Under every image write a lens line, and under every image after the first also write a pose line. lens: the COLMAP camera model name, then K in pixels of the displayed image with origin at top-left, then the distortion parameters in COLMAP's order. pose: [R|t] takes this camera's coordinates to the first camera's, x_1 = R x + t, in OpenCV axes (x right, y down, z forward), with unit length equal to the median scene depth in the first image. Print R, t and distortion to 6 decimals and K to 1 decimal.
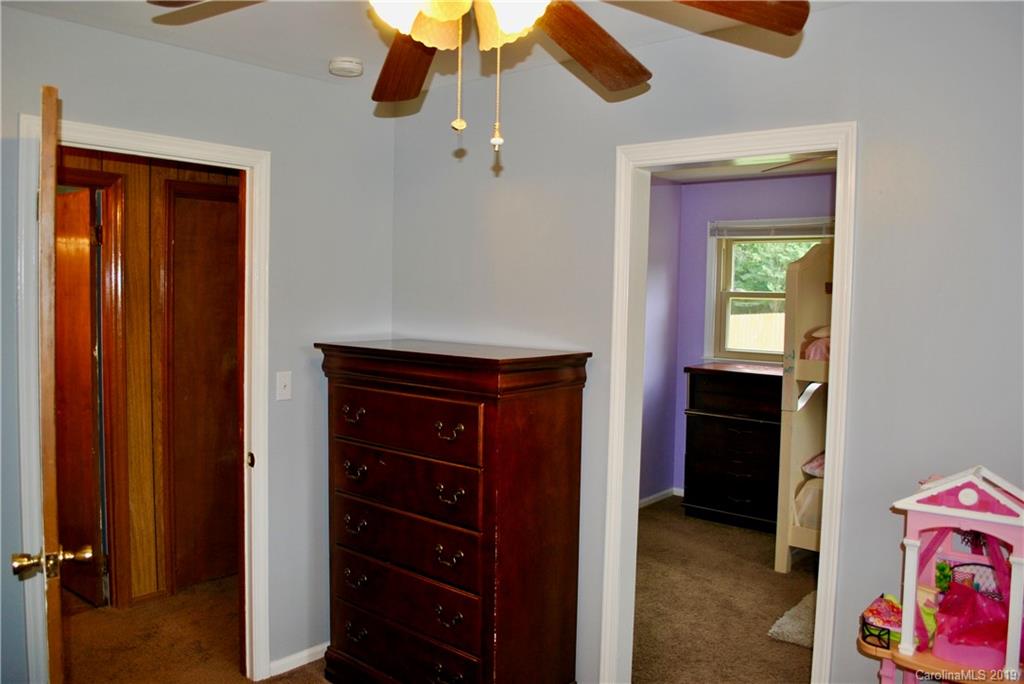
lens RADIAL K [[803.1, 0, 510.4], [0, 803.1, 342.3], [0, 0, 1]] dist [-0.082549, 0.008162]
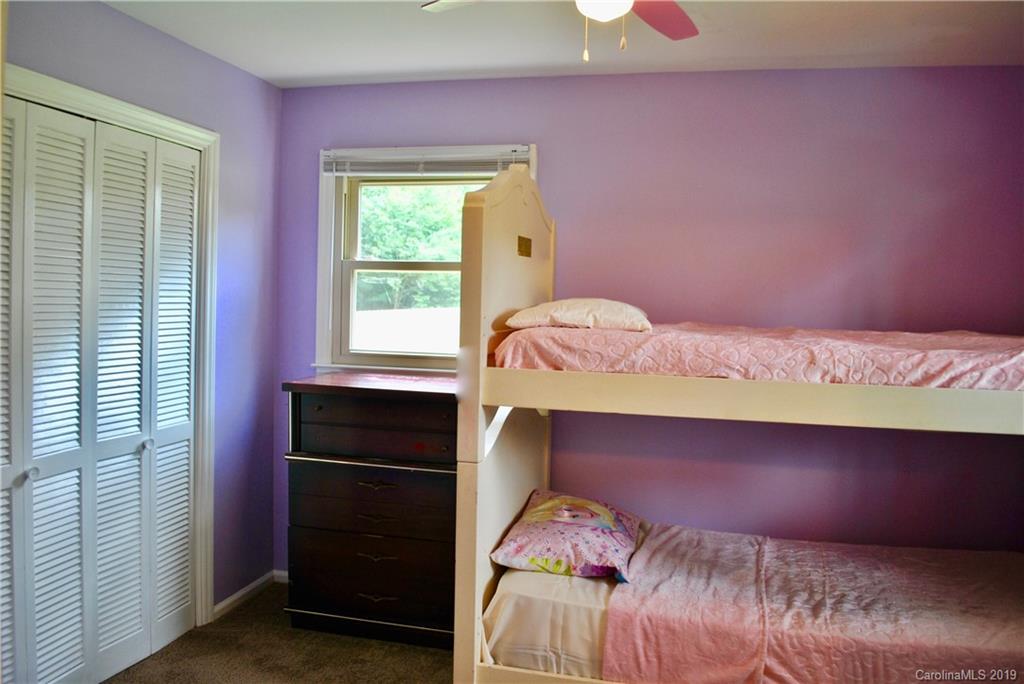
lens RADIAL K [[803.1, 0, 512.7], [0, 803.1, 335.1], [0, 0, 1]] dist [-0.082549, 0.008162]
pose [[0.890891, -0.012349, 0.454049, 0.096352], [0.016326, 0.999855, -0.004839, 0.001447], [-0.453923, 0.011724, 0.890964, 0.375282]]
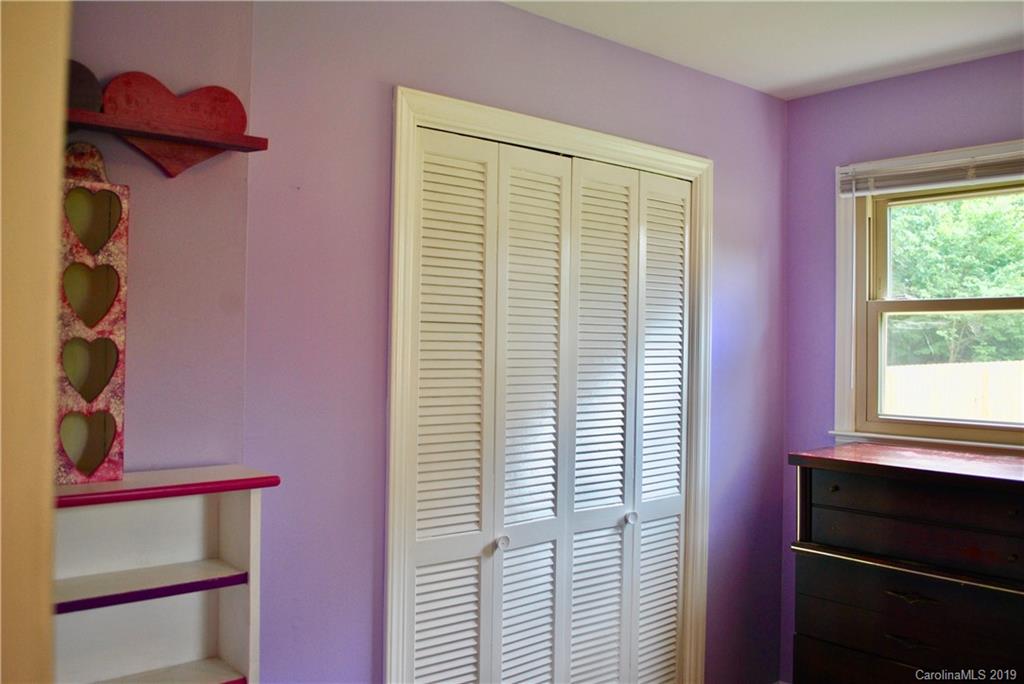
lens RADIAL K [[872.4, 0, 516.0], [0, 872.4, 333.2], [0, 0, 1]] dist [-0.071324, 0.002840]
pose [[0.989551, -0.007172, -0.144004, 0.124240], [-0.003870, 0.997081, -0.076258, -0.000841], [0.144130, 0.076019, 0.986635, 0.436184]]
